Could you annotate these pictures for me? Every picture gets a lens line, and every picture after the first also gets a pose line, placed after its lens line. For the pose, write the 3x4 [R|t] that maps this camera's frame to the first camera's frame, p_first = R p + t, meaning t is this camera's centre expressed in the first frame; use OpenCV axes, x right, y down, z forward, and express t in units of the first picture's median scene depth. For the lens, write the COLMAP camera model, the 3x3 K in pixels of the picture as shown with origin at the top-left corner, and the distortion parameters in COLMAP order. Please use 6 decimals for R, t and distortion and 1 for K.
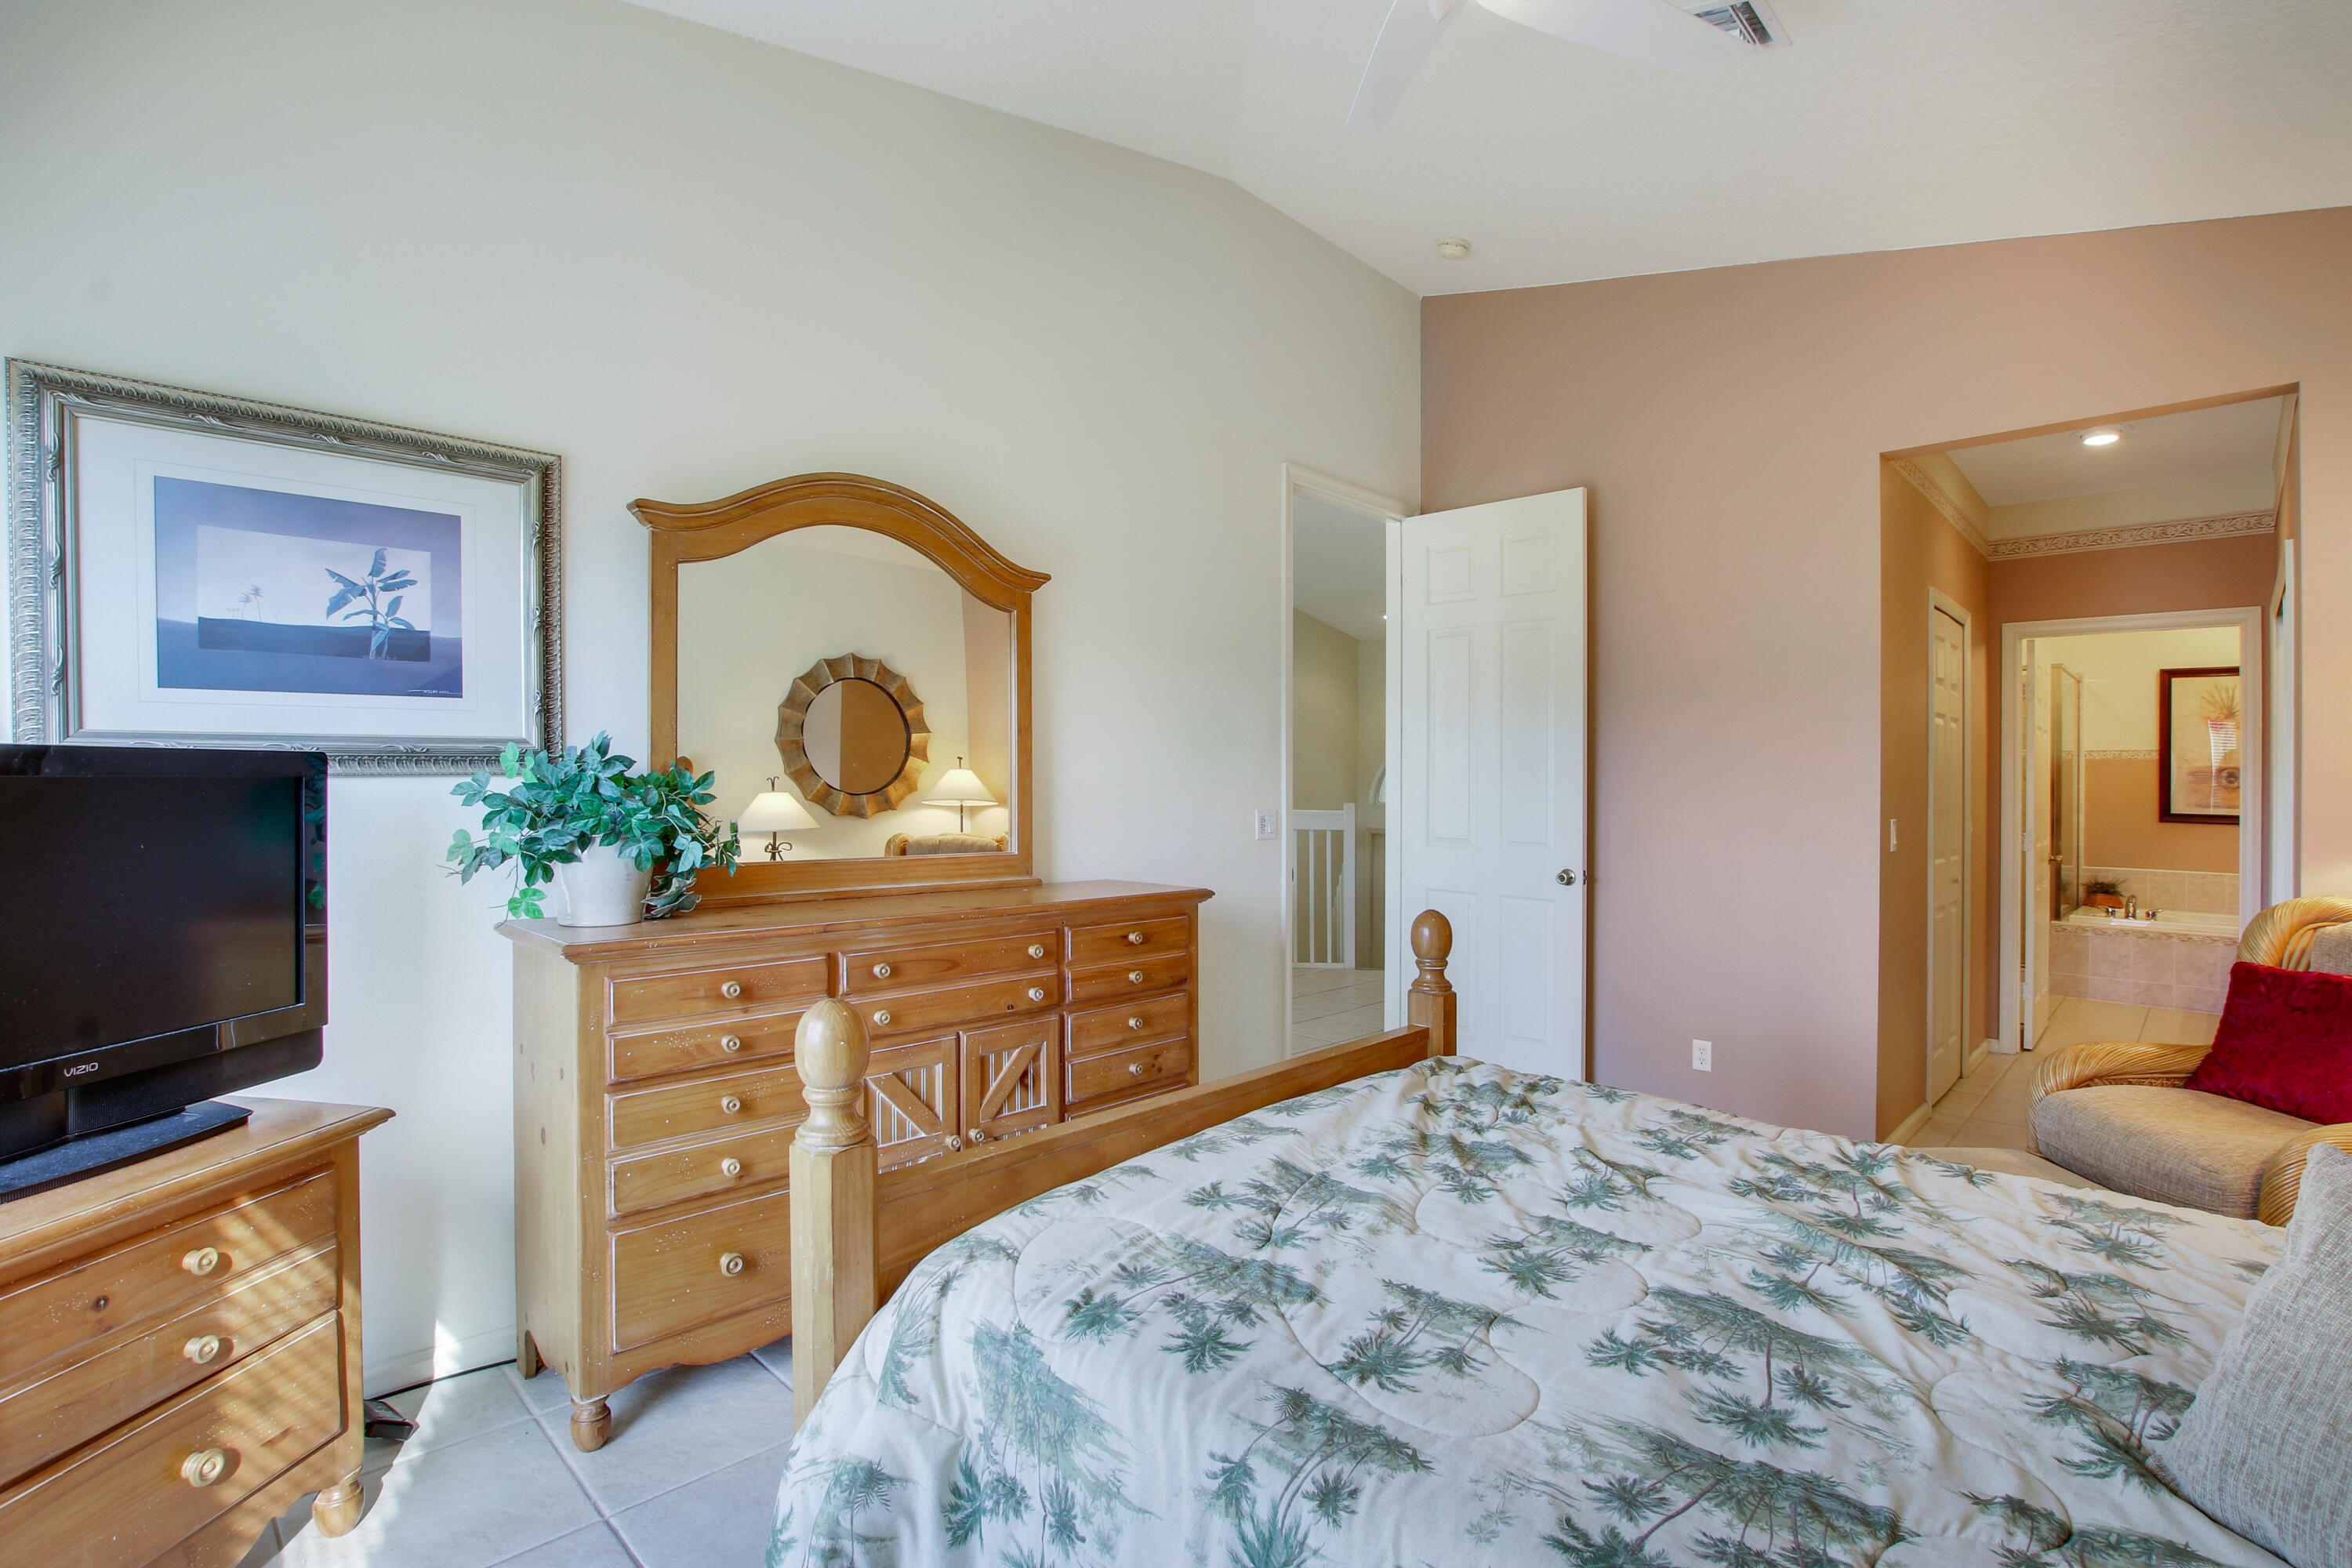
lens RADIAL K [[1100.3, 0, 1183.6], [0, 1100.3, 802.9], [0, 0, 1]] dist [-0.014967, 0.000392]
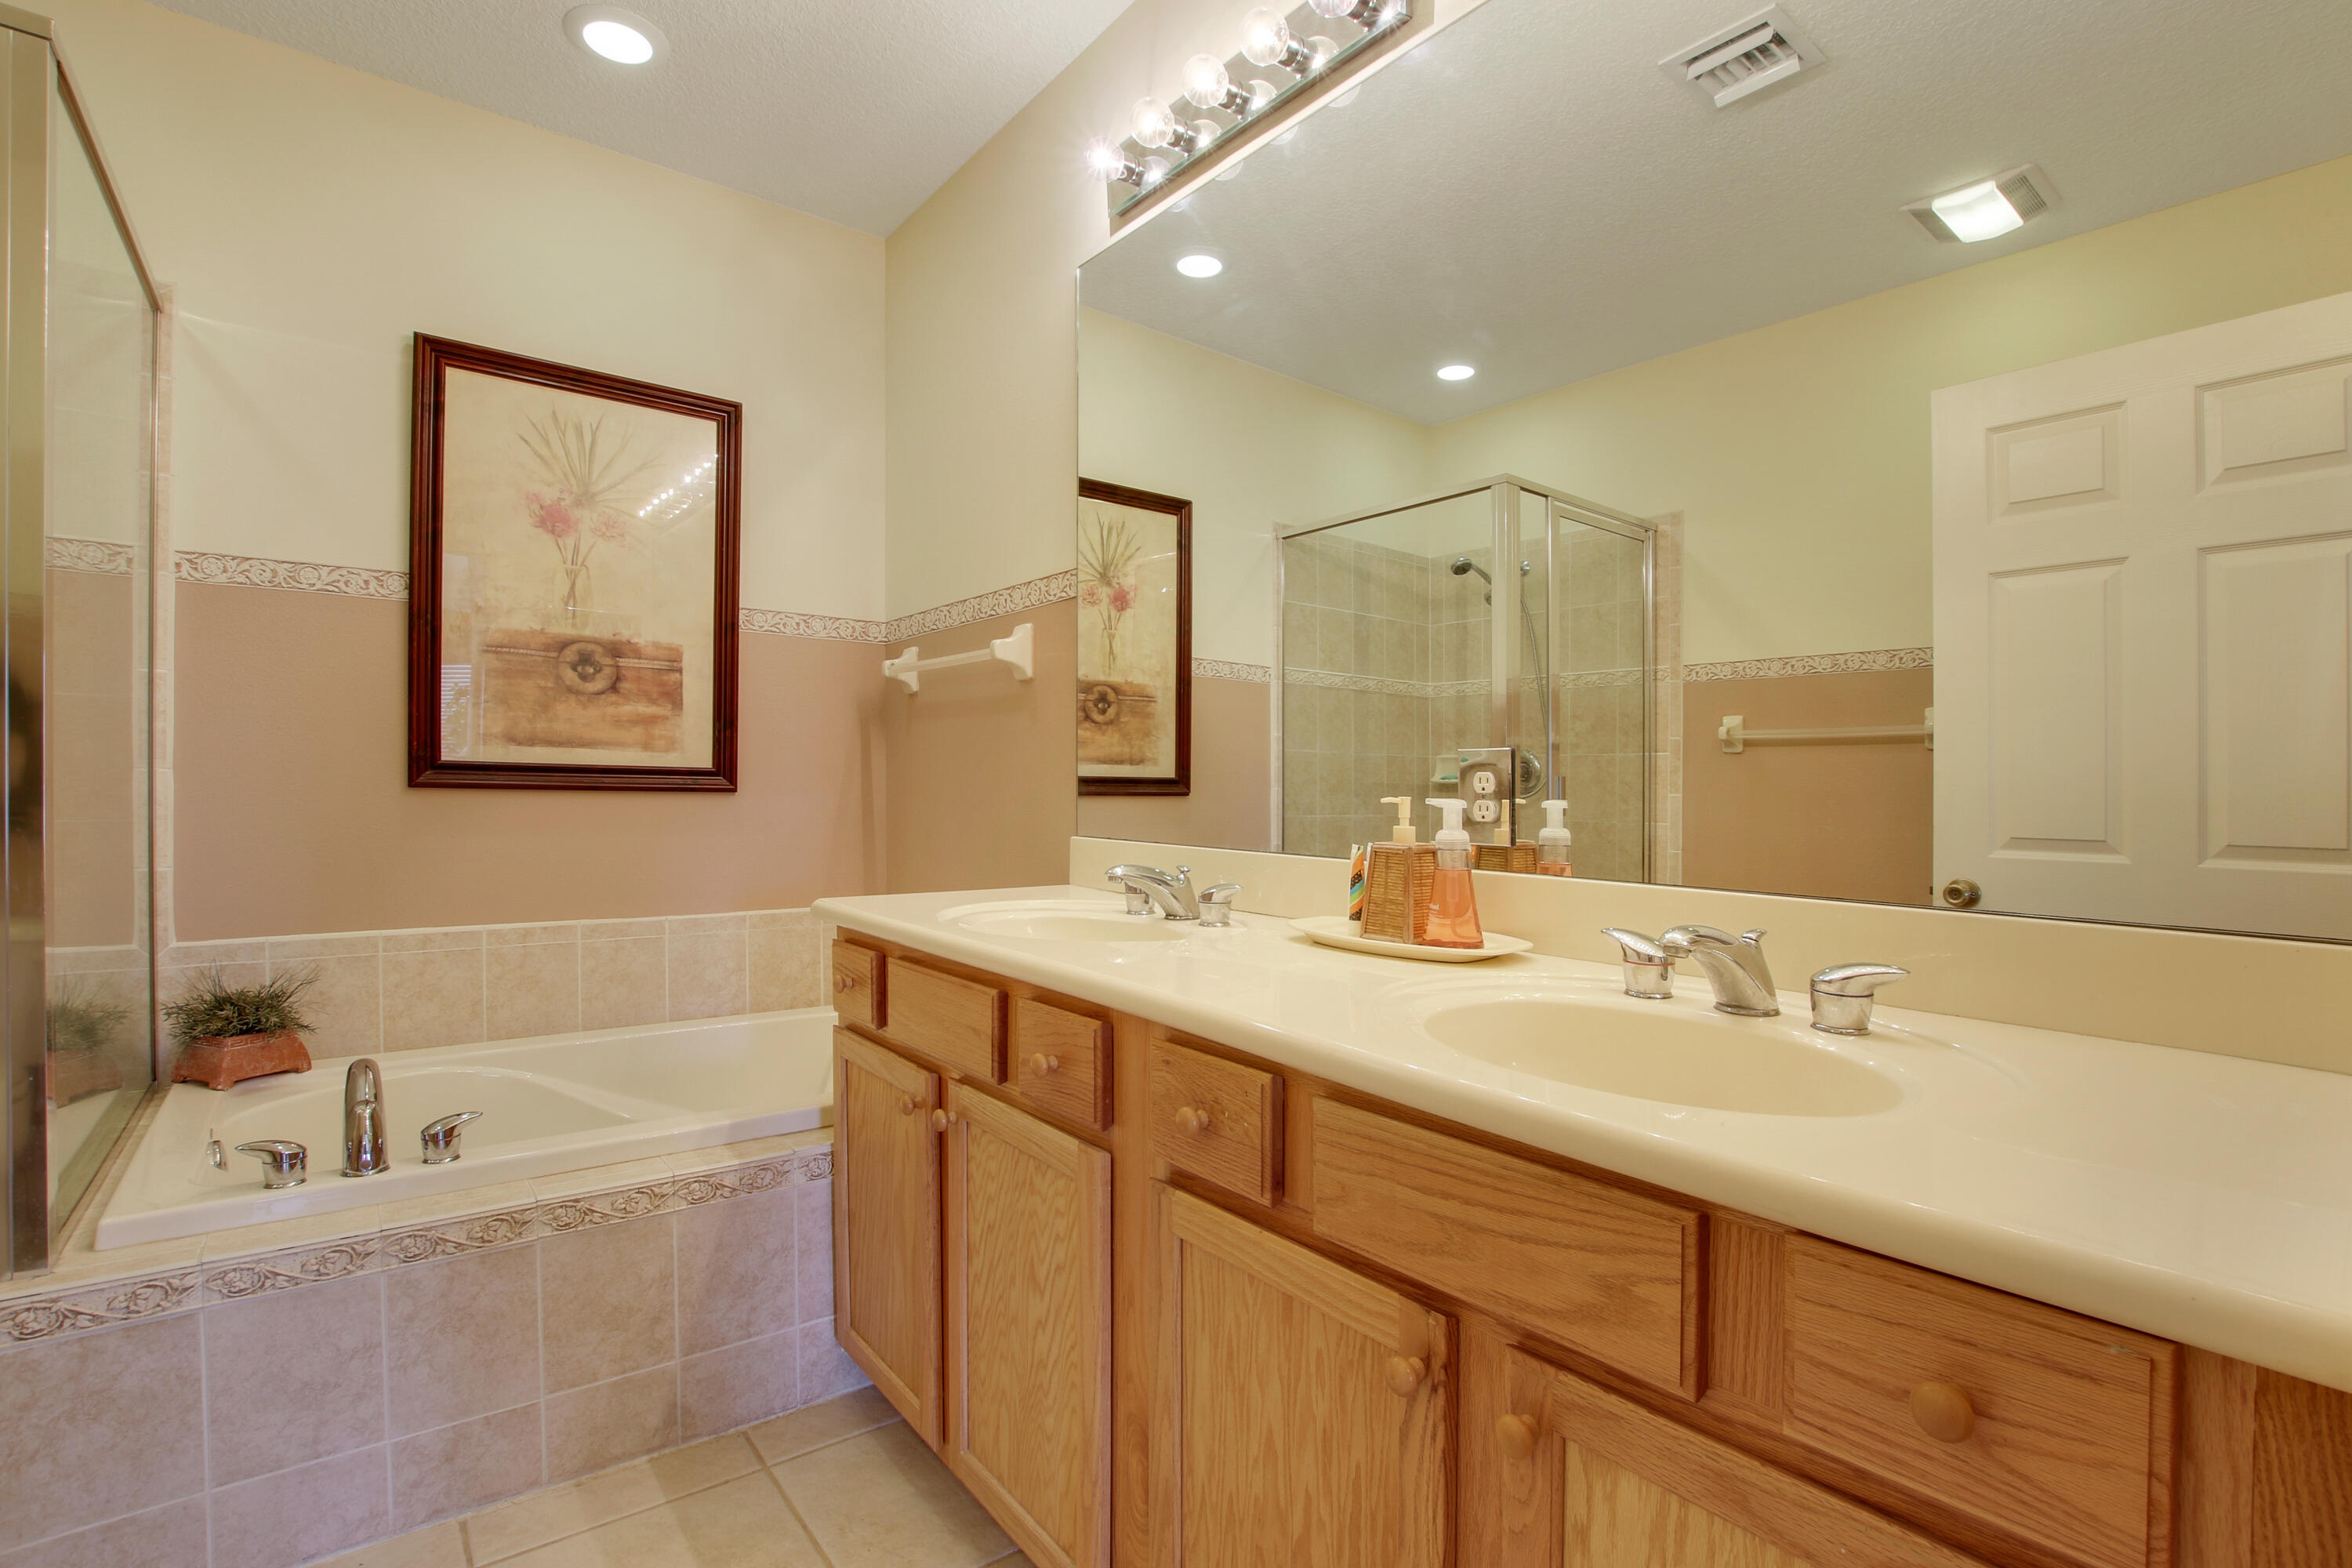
lens RADIAL K [[1100.3, 0, 1185.3], [0, 1100.3, 783.7], [0, 0, 1]] dist [-0.014967, 0.000392]
pose [[0.133744, -0.004677, 0.991005, 0.597987], [-0.001192, 0.999987, 0.004880, 0.014550], [-0.991015, -0.001834, 0.133736, 0.720738]]
